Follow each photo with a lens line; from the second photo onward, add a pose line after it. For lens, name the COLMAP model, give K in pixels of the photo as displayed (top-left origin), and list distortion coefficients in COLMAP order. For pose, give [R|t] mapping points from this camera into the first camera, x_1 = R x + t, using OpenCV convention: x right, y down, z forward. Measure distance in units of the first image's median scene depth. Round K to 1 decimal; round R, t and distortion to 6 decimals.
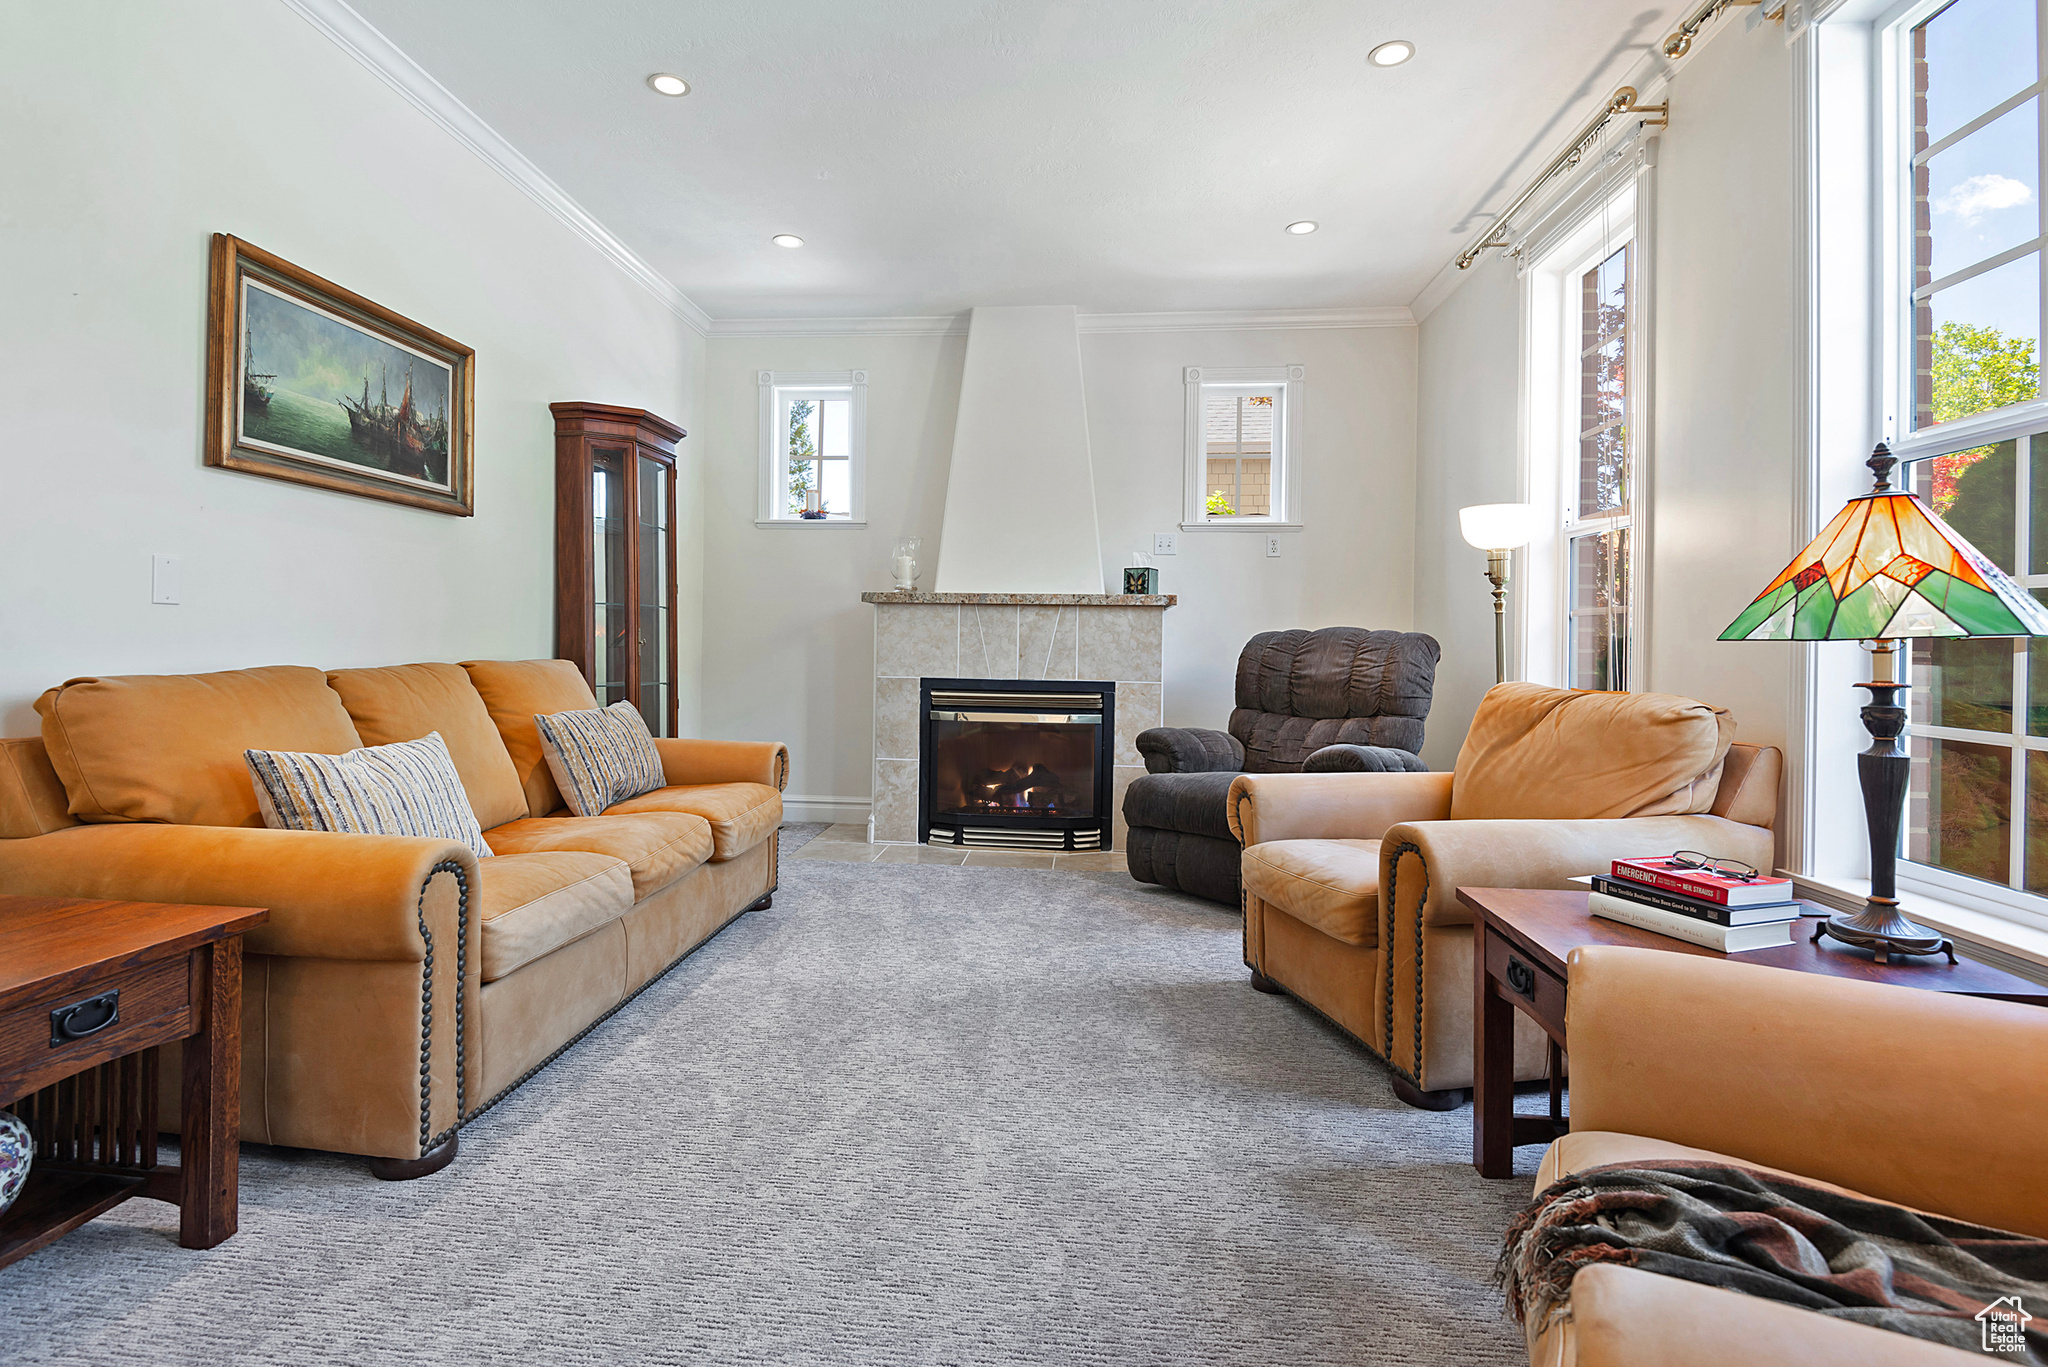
lens RADIAL K [[972.9, 0, 1015.5], [0, 972.9, 633.8], [0, 0, 1]] dist [0.026329, -0.021723]
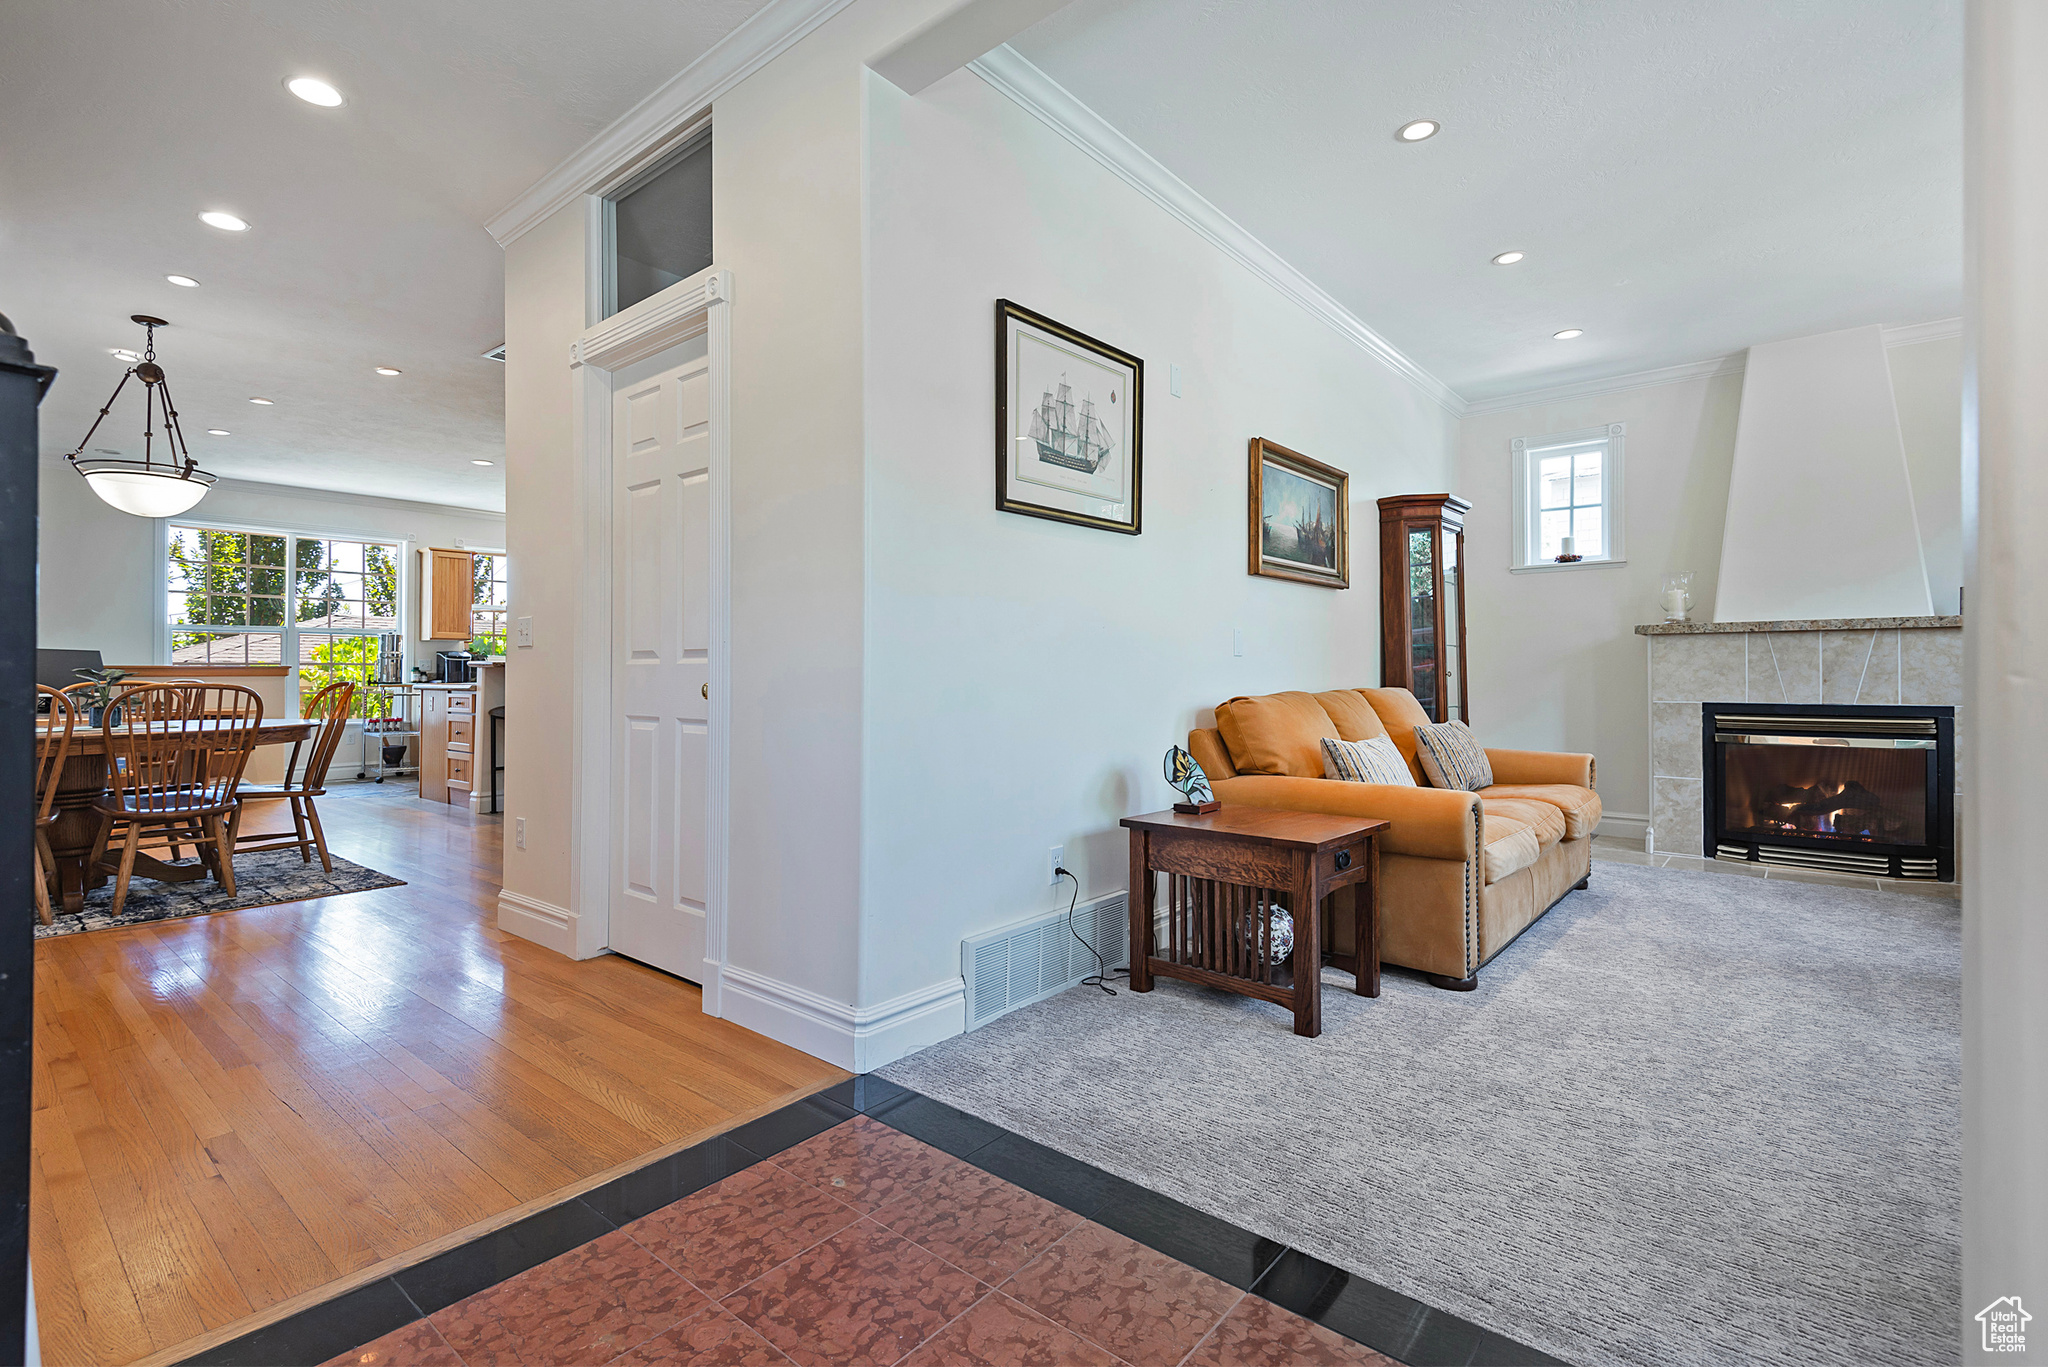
lens RADIAL K [[942.1, 0, 1012.3], [0, 942.1, 668.0], [0, 0, 1]] dist [0.019586, -0.016461]
pose [[0.810488, -0.023542, -0.585282, -0.123864], [0.023494, 0.999695, -0.007676, -0.003602], [0.585284, -0.007529, 0.810794, -0.354706]]
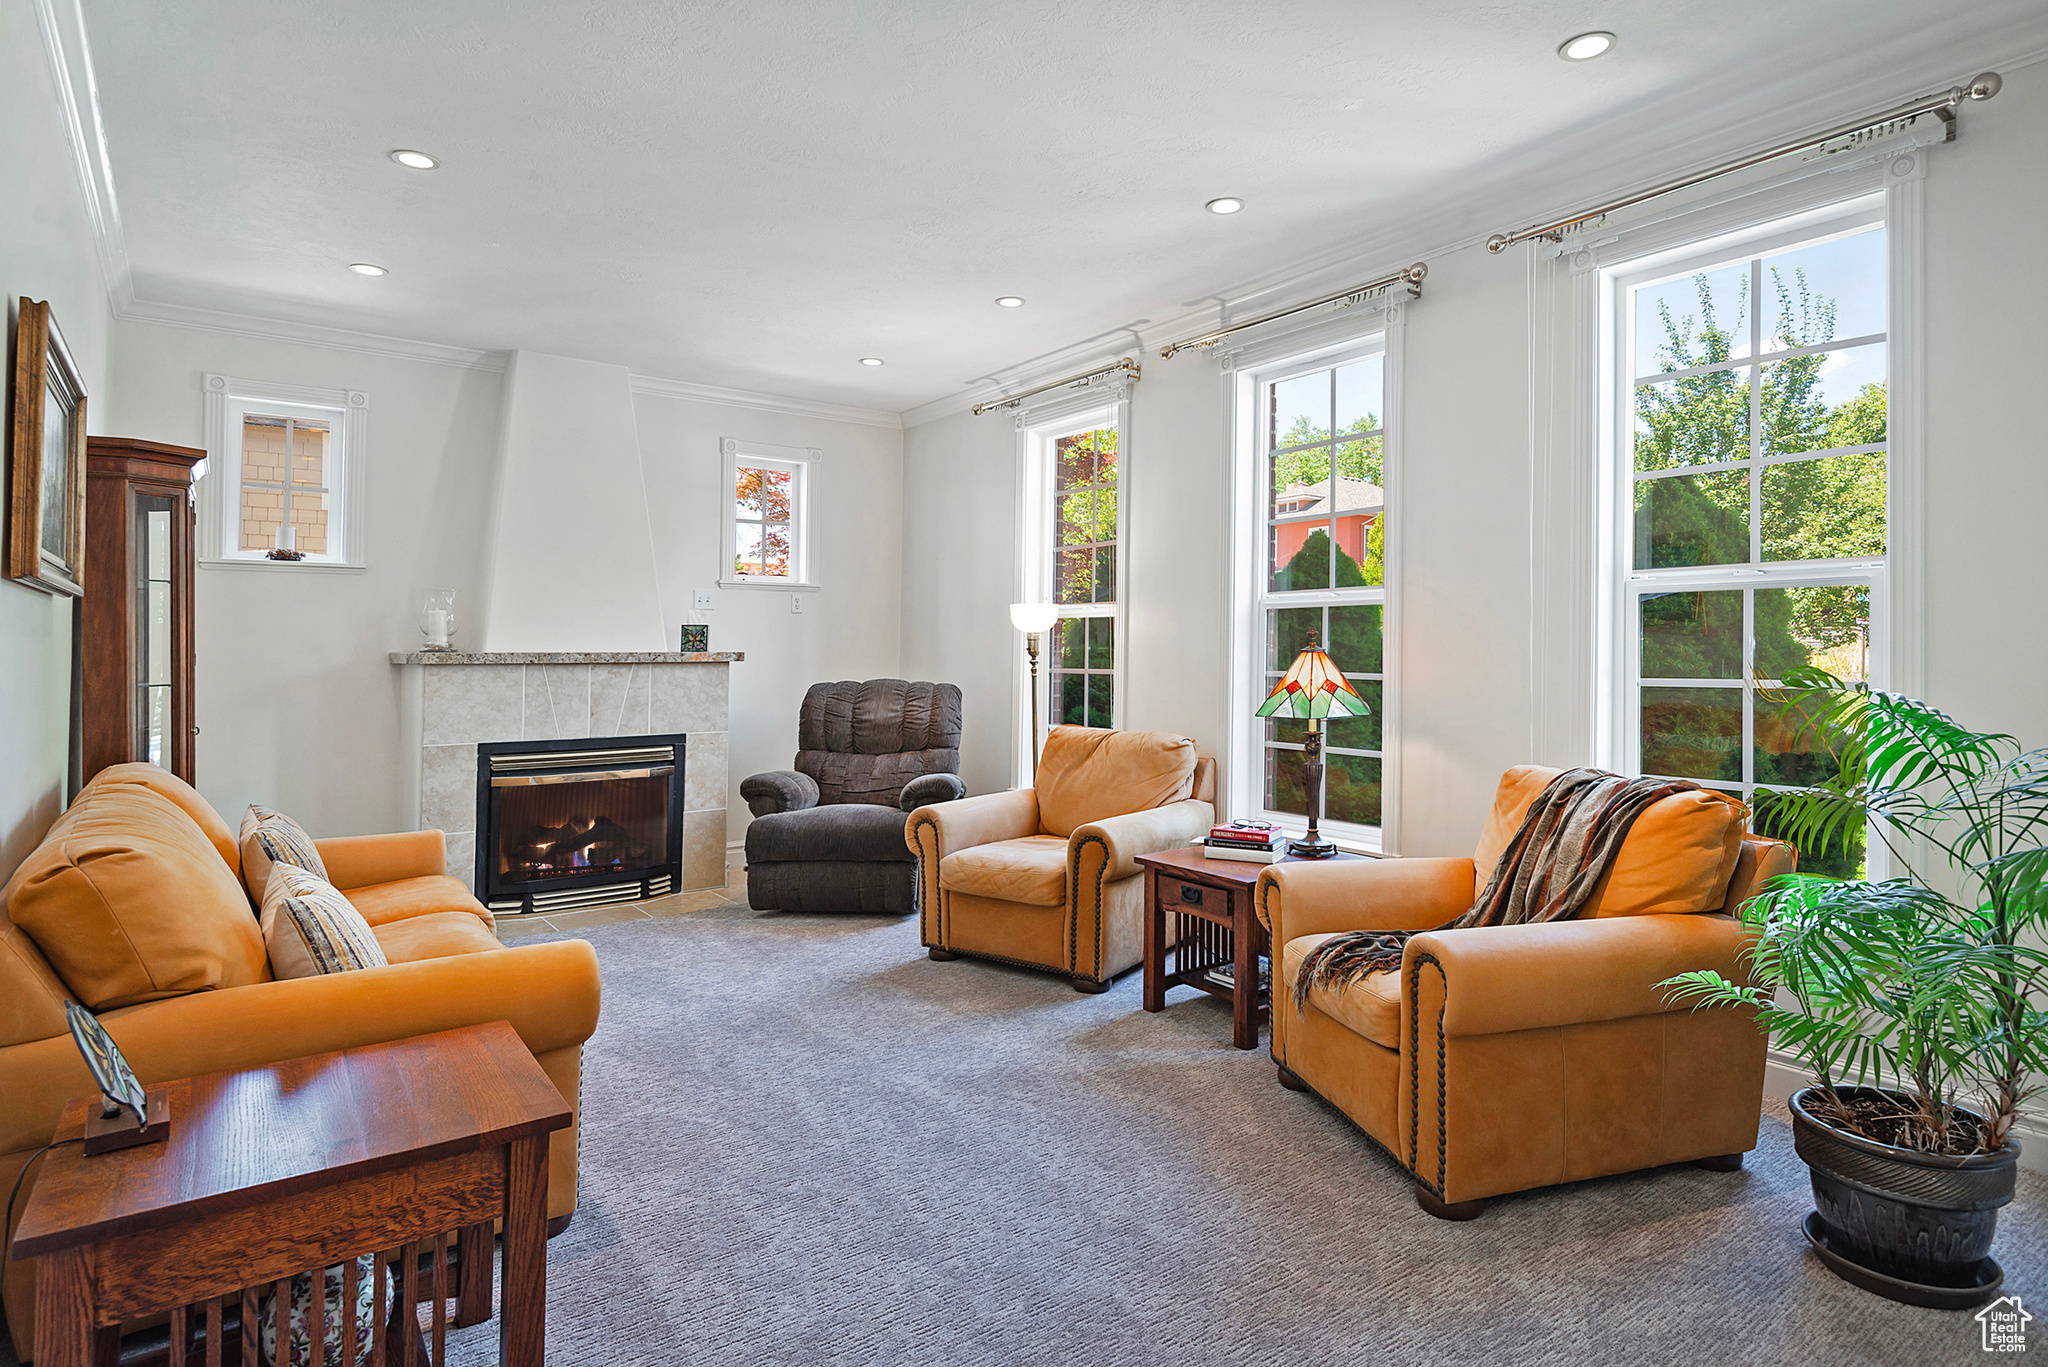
lens RADIAL K [[1072.1, 0, 1032.9], [0, 1072.1, 645.6], [0, 0, 1]] dist [0.042028, -0.039799]
pose [[0.741606, -0.014281, 0.670684, -0.483435], [0.005409, 0.999868, 0.015309, -0.075333], [-0.670814, -0.007726, 0.741585, -0.154431]]
